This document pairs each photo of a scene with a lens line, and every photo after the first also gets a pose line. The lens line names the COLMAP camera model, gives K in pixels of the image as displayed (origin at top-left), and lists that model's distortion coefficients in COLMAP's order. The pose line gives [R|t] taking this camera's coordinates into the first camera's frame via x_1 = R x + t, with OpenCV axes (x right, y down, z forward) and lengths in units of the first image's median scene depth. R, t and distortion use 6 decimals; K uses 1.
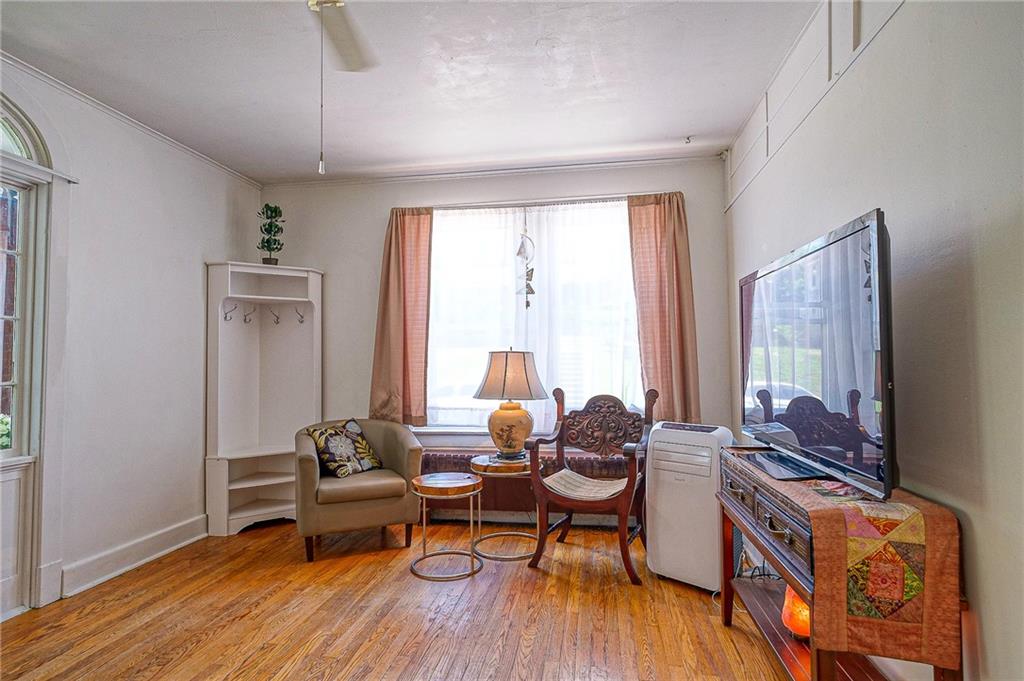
lens RADIAL K [[508.7, 0, 517.6], [0, 508.7, 346.3], [0, 0, 1]] dist [0.006593, 0.000751]
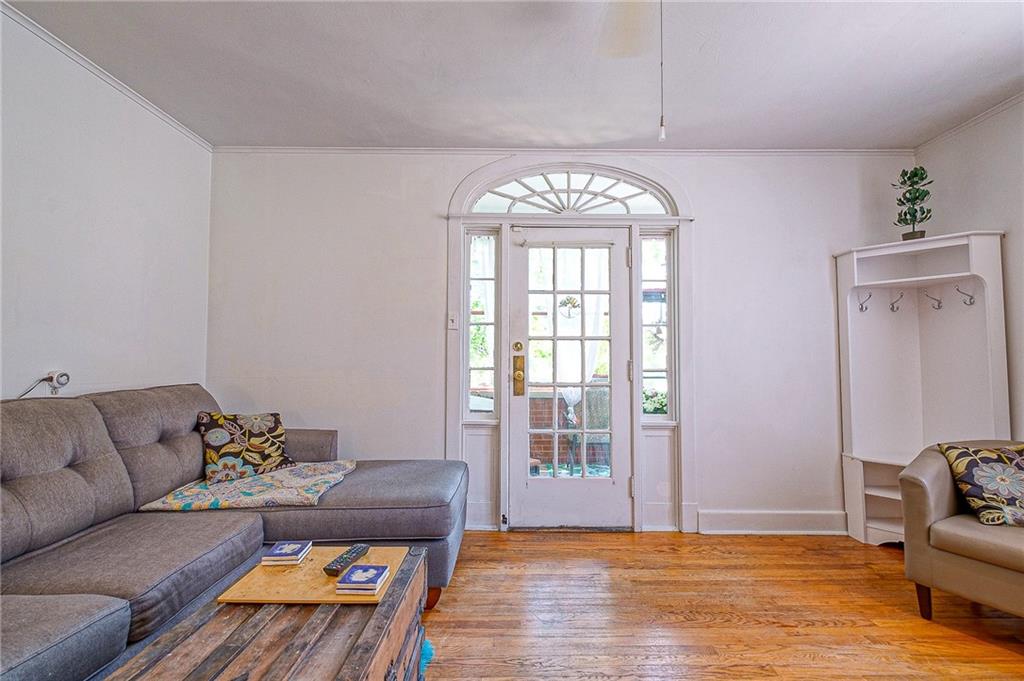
lens RADIAL K [[444.8, 0, 516.6], [0, 444.8, 340.2], [0, 0, 1]] dist [0.000341, -0.003431]
pose [[0.165352, -0.029824, -0.985784, 0.135874], [0.029130, 0.999254, -0.025345, 0.004921], [0.985804, -0.024525, 0.166097, 0.257609]]
